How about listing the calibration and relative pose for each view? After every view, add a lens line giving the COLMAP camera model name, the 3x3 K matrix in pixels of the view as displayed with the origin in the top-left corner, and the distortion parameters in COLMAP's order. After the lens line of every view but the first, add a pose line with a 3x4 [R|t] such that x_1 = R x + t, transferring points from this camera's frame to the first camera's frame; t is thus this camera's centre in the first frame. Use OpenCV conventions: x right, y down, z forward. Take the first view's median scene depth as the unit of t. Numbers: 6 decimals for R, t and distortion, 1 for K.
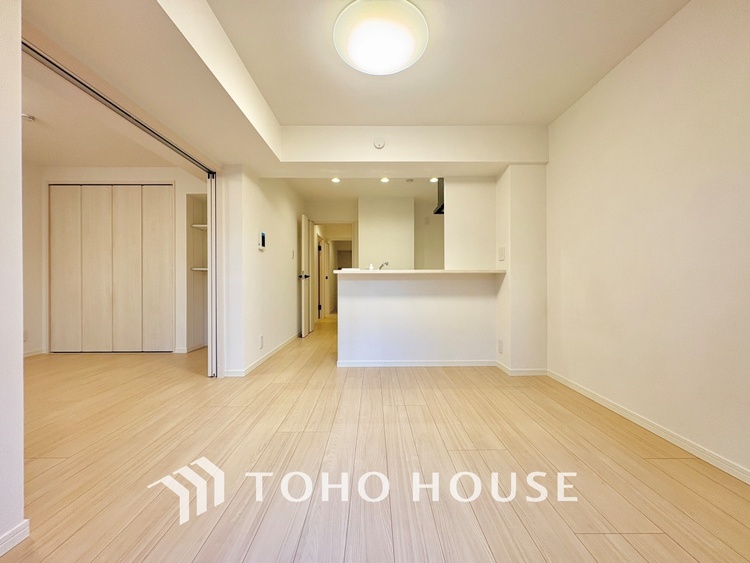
lens RADIAL K [[300.4, 0, 375.5], [0, 300.4, 281.5], [0, 0, 1]] dist [-0.000111, 0.000622]
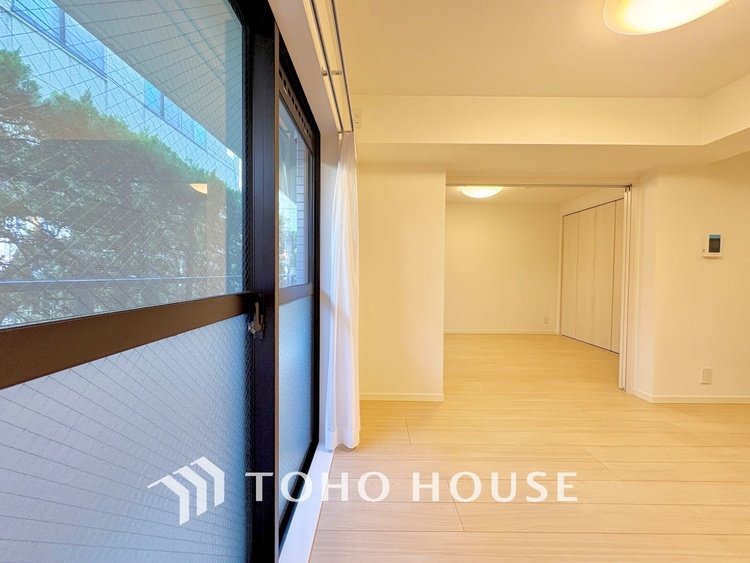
lens RADIAL K [[300.4, 0, 375.5], [0, 300.4, 281.5], [0, 0, 1]] dist [-0.000111, 0.000622]
pose [[-0.009279, 0.031026, -0.999476, 0.461237], [-0.010003, 0.999466, 0.031119, -0.068076], [0.999907, 0.010287, -0.008963, 0.175131]]
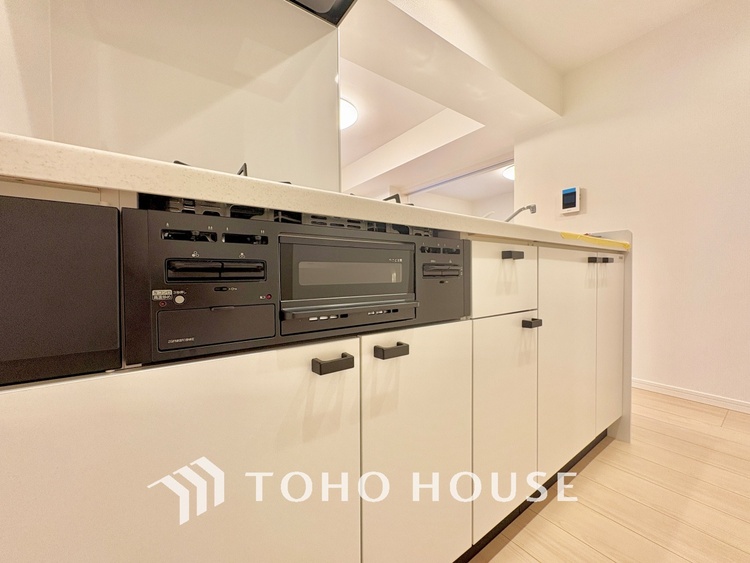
lens RADIAL K [[298.0, 0, 389.0], [0, 298.0, 281.0], [0, 0, 1]] dist [-0.000721, 0.000089]
pose [[-0.791038, 0.022873, -0.611339, 0.449480], [0.008950, 0.999627, 0.025819, 0.036302], [0.611702, 0.014952, -0.790947, 1.506071]]
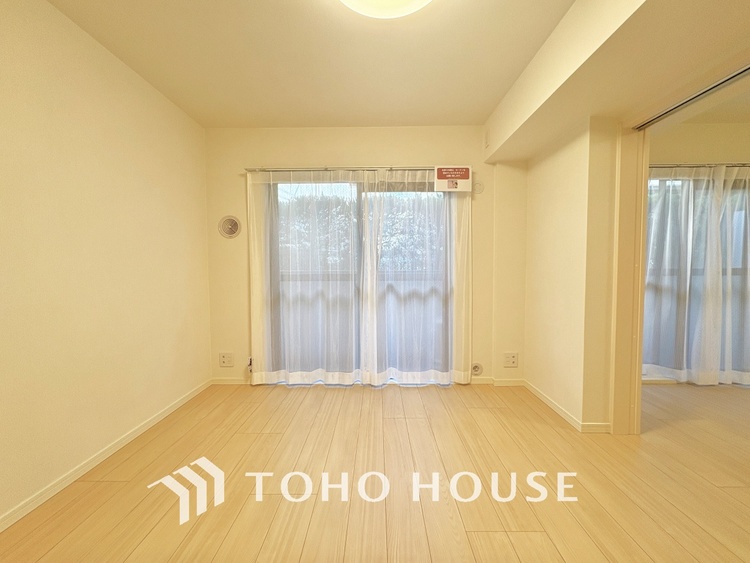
lens RADIAL K [[300.4, 0, 375.5], [0, 300.4, 281.5], [0, 0, 1]] dist [-0.000111, 0.000622]
pose [[-0.999797, 0.008927, 0.018059, 0.024511], [0.009755, 0.998881, 0.046281, -0.064857], [-0.017625, 0.046448, -0.998765, 1.055566]]
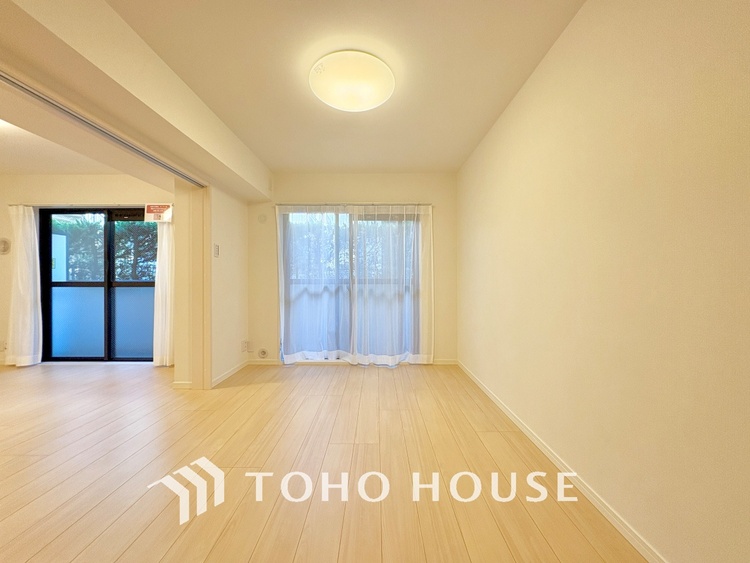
lens RADIAL K [[300.4, 0, 375.5], [0, 300.4, 281.5], [0, 0, 1]] dist [-0.000111, 0.000622]
pose [[-0.999906, 0.005315, 0.012675, -1.125164], [0.005327, 0.999985, 0.000928, -0.040004], [-0.012670, 0.000996, -0.999919, 1.373385]]
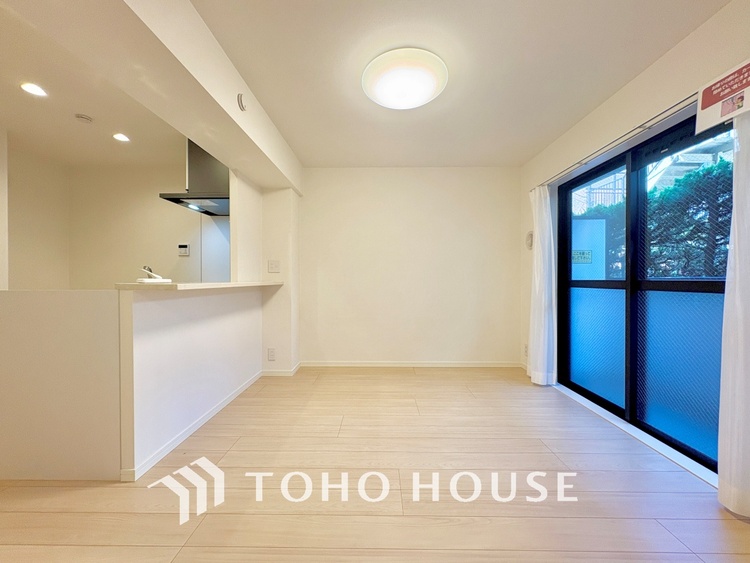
lens RADIAL K [[300.4, 0, 375.5], [0, 300.4, 281.5], [0, 0, 1]] dist [-0.000111, 0.000622]
pose [[0.020397, -0.002130, 0.999790, -0.672527], [0.001589, 0.999997, 0.002098, -0.043653], [-0.999791, 0.001546, 0.020400, 0.667729]]
